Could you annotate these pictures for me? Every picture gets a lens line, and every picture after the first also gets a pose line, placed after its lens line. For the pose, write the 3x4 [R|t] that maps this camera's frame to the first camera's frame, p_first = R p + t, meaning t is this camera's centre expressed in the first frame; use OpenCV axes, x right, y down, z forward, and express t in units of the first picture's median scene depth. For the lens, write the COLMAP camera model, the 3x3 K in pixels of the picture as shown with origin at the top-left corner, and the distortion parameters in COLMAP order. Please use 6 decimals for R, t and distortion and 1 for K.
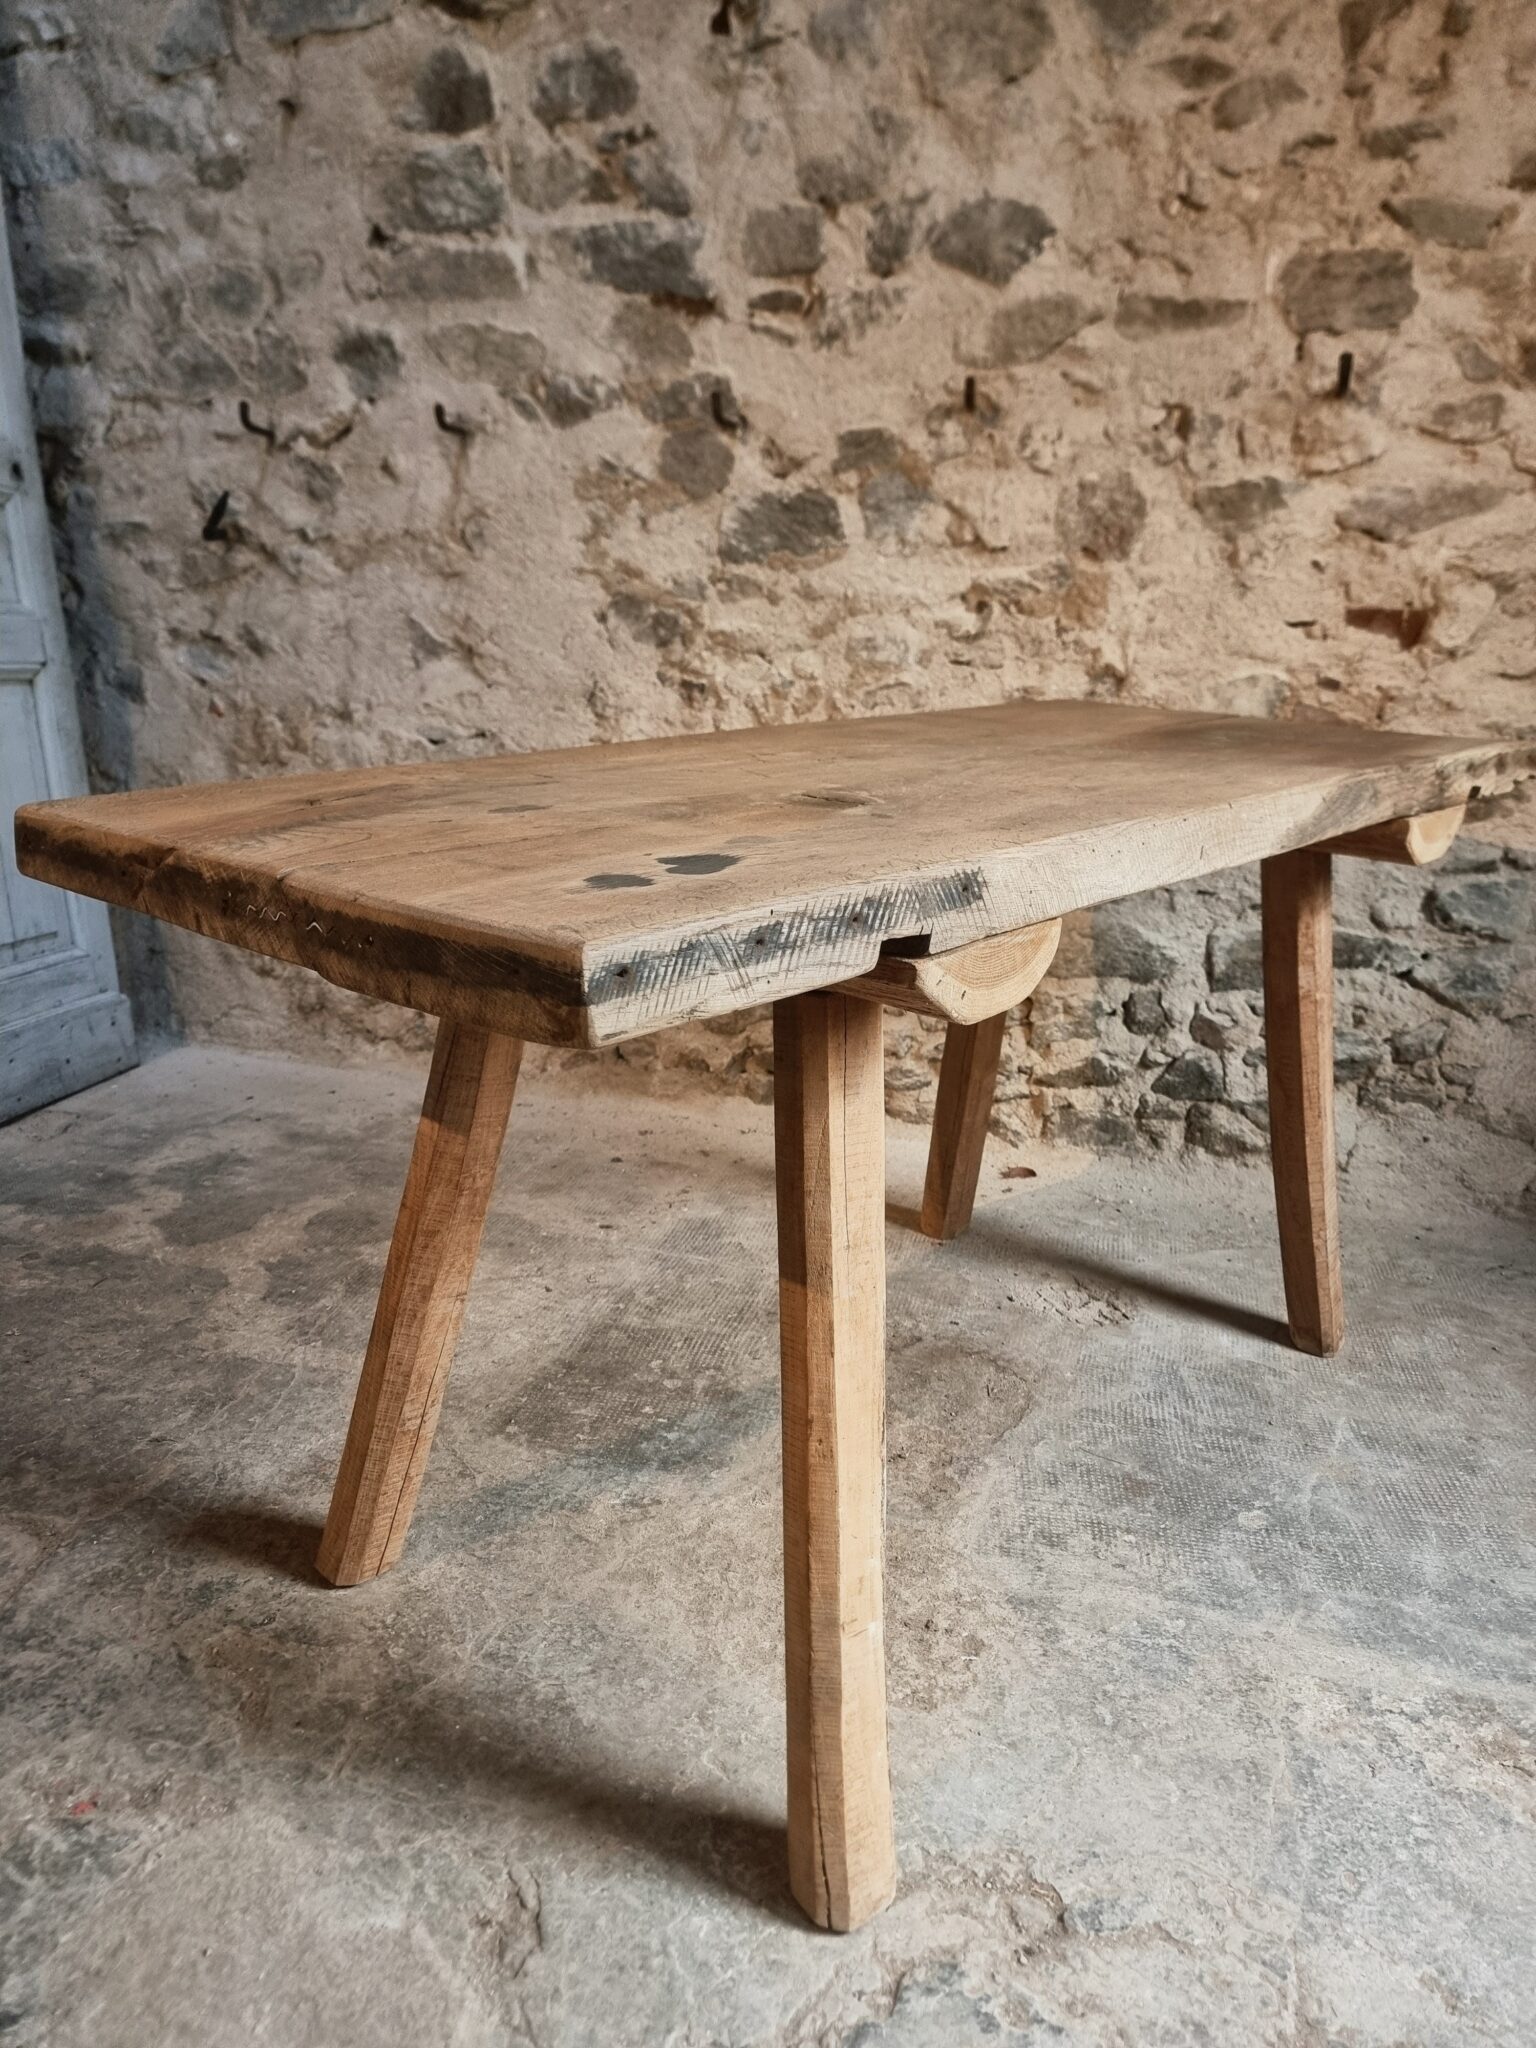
lens RADIAL K [[1441.3, 0, 749.7], [0, 1441.3, 1023.6], [0, 0, 1]] dist [0.061201, -0.060106]
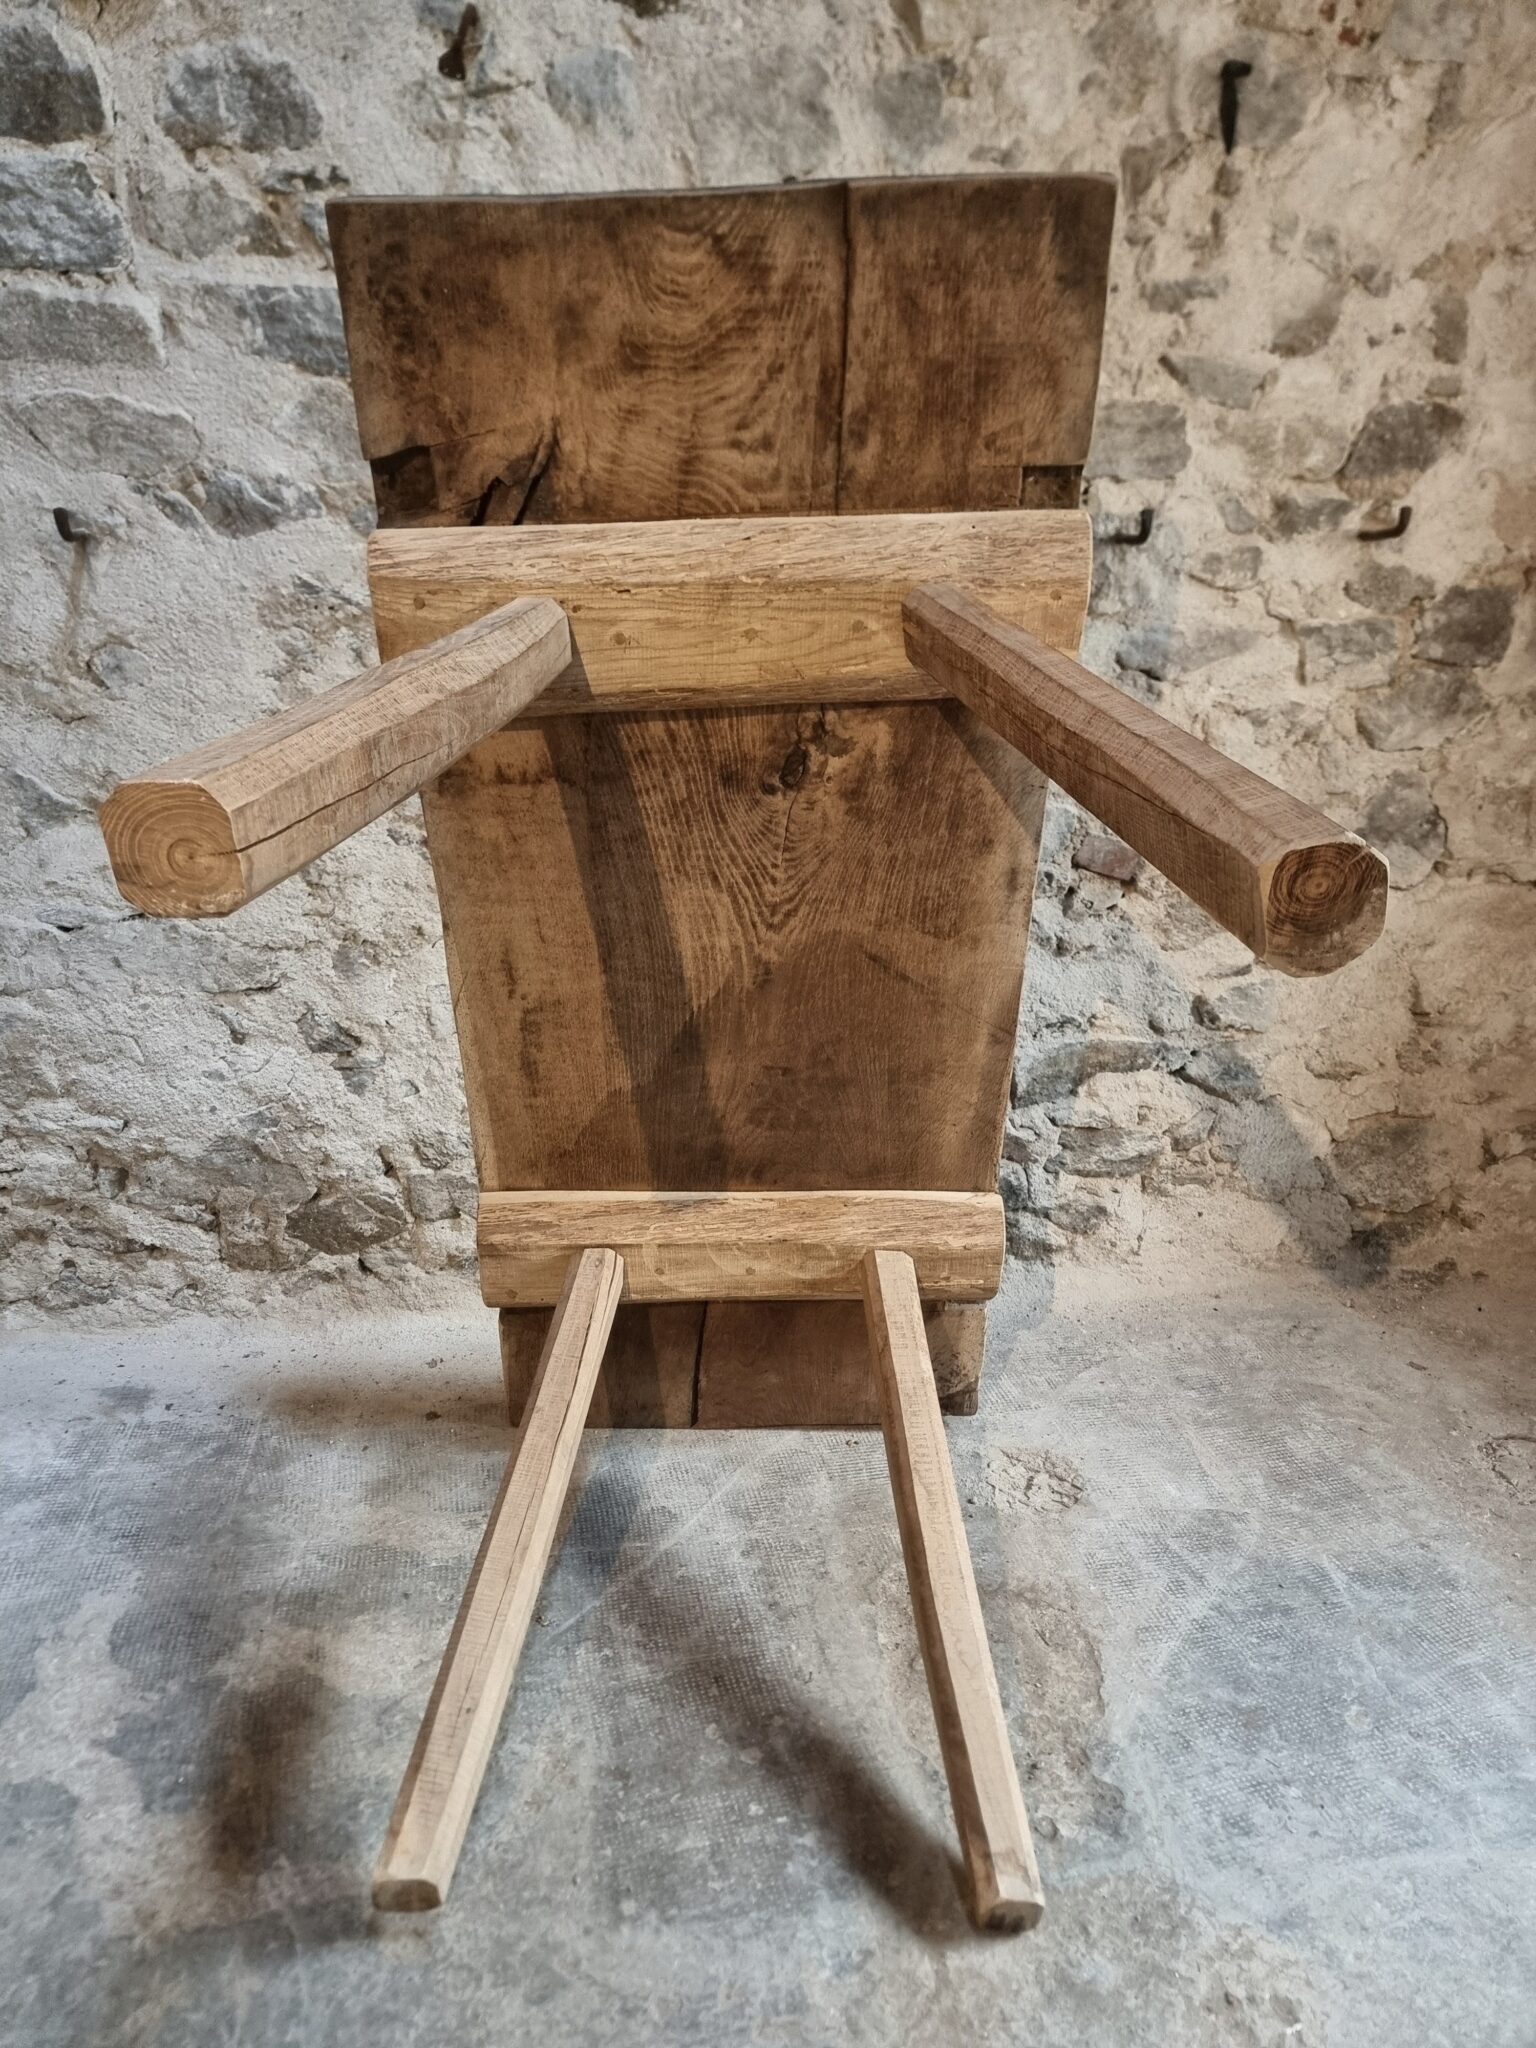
lens RADIAL K [[1433.8, 0, 738.8], [0, 1433.8, 1016.6], [0, 0, 1]] dist [0.067633, -0.065830]
pose [[0.889445, -0.152047, 0.431009, -0.280226], [0.125144, 0.988021, 0.090294, -0.203448], [-0.439575, -0.026373, 0.897819, 0.184384]]
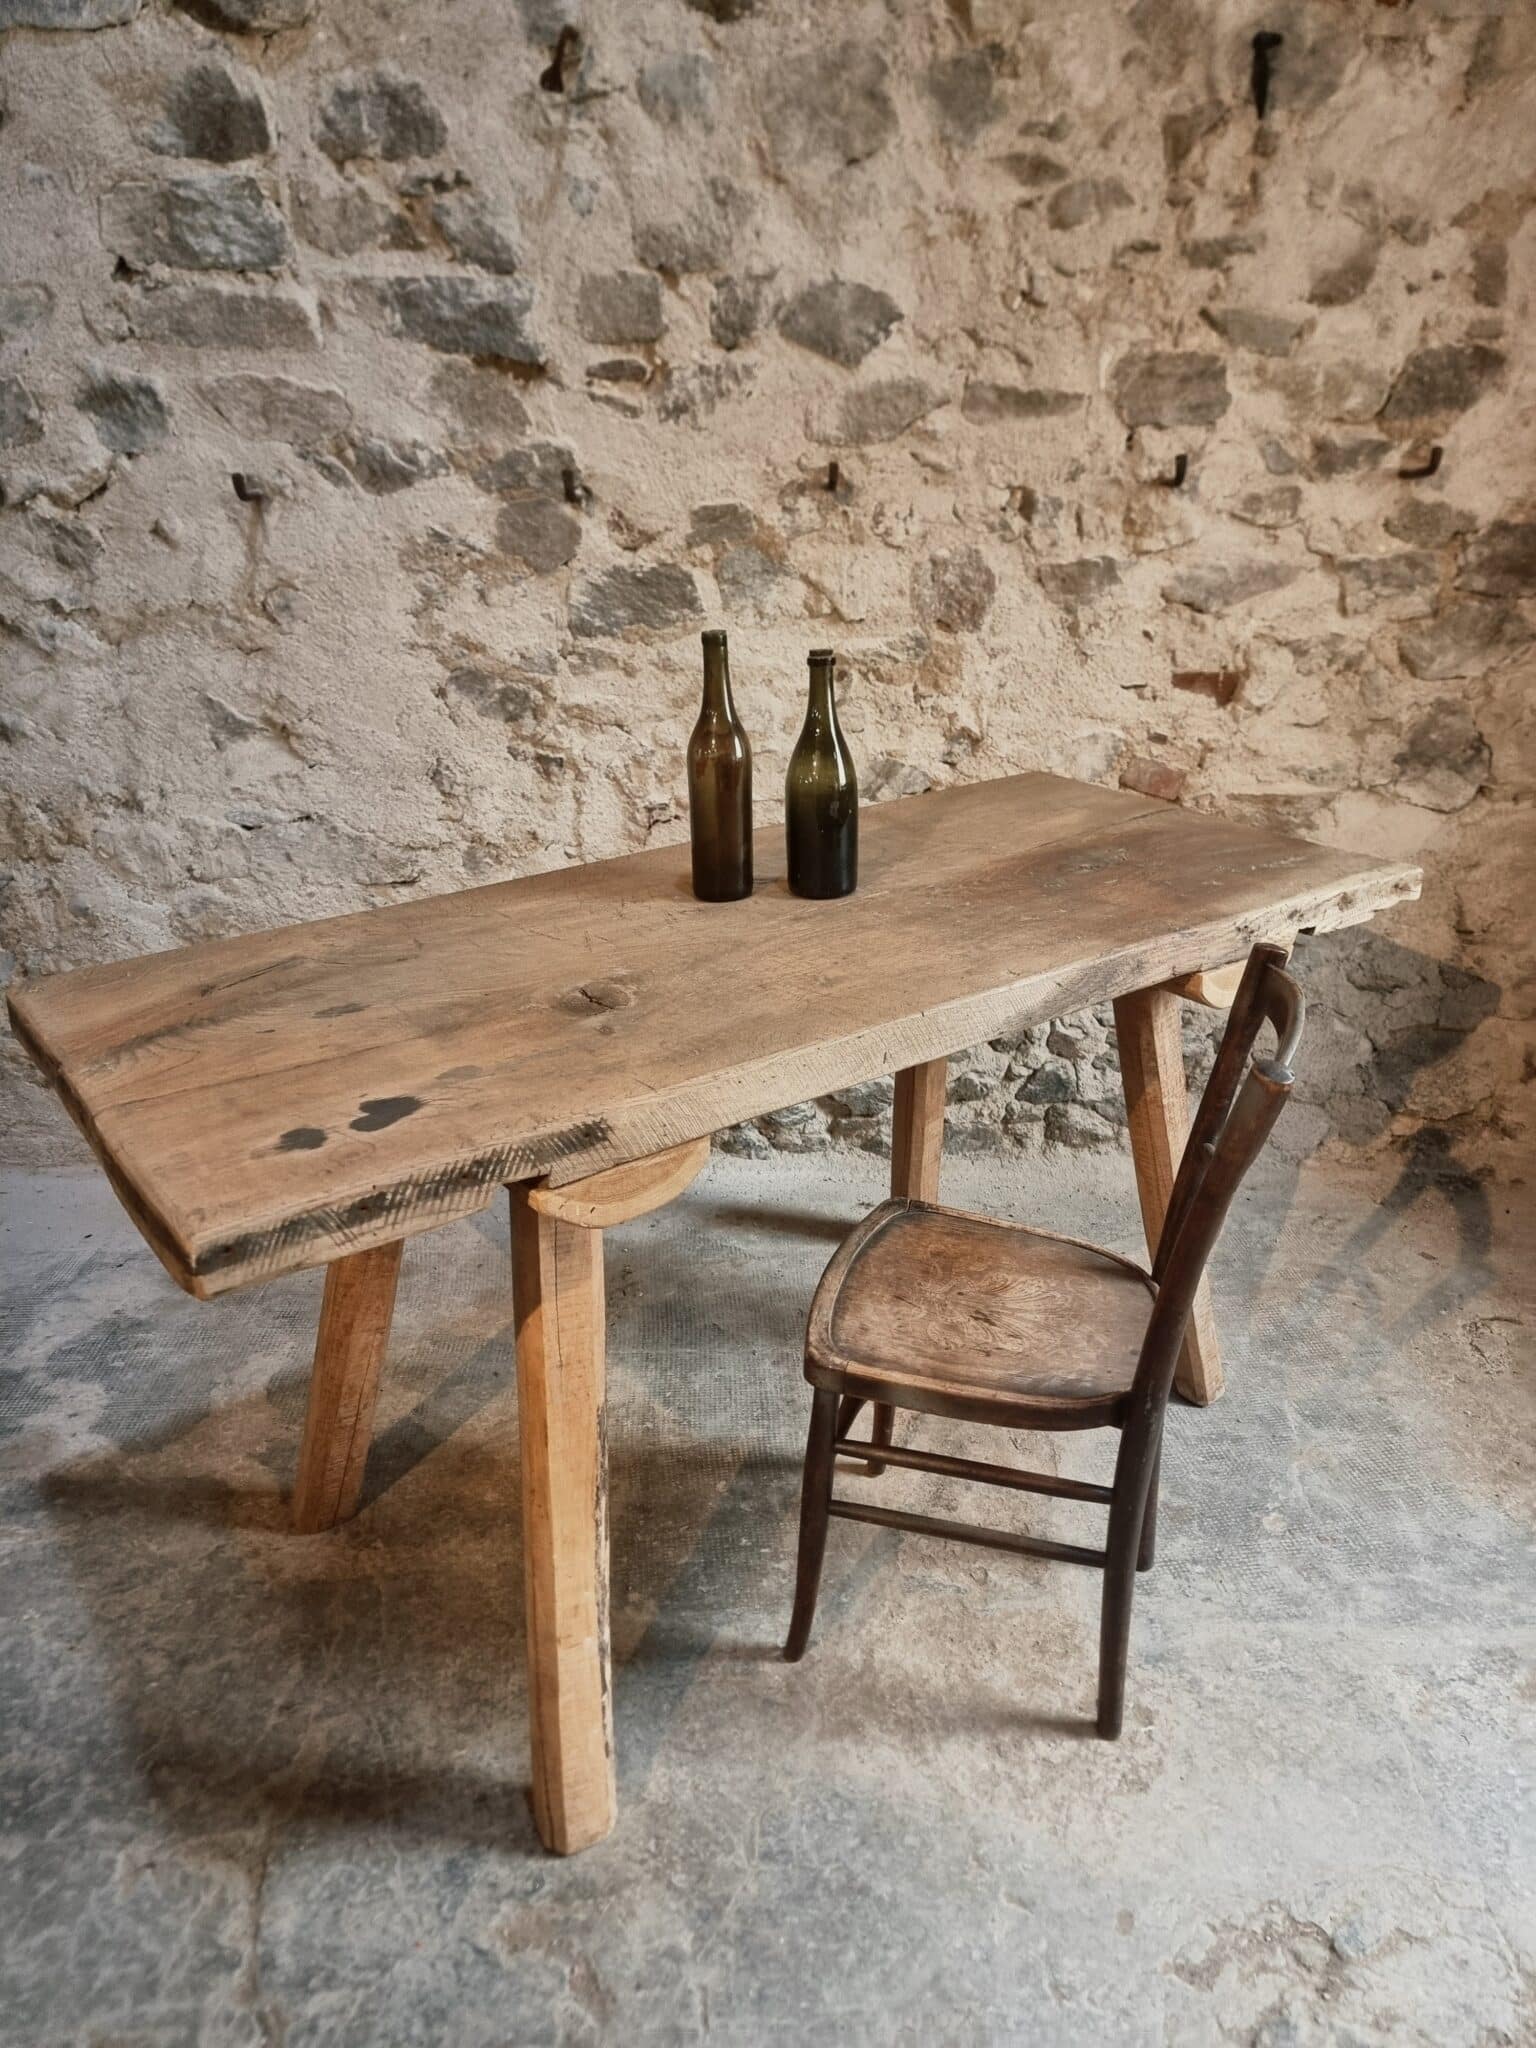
lens RADIAL K [[1441.3, 0, 761.3], [0, 1441.3, 1033.8], [0, 0, 1]] dist [0.061201, -0.060106]
pose [[0.943383, -0.144586, 0.298534, -0.240013], [0.109200, 0.985206, 0.132079, -0.178242], [-0.313215, -0.092001, 0.945216, 0.019264]]
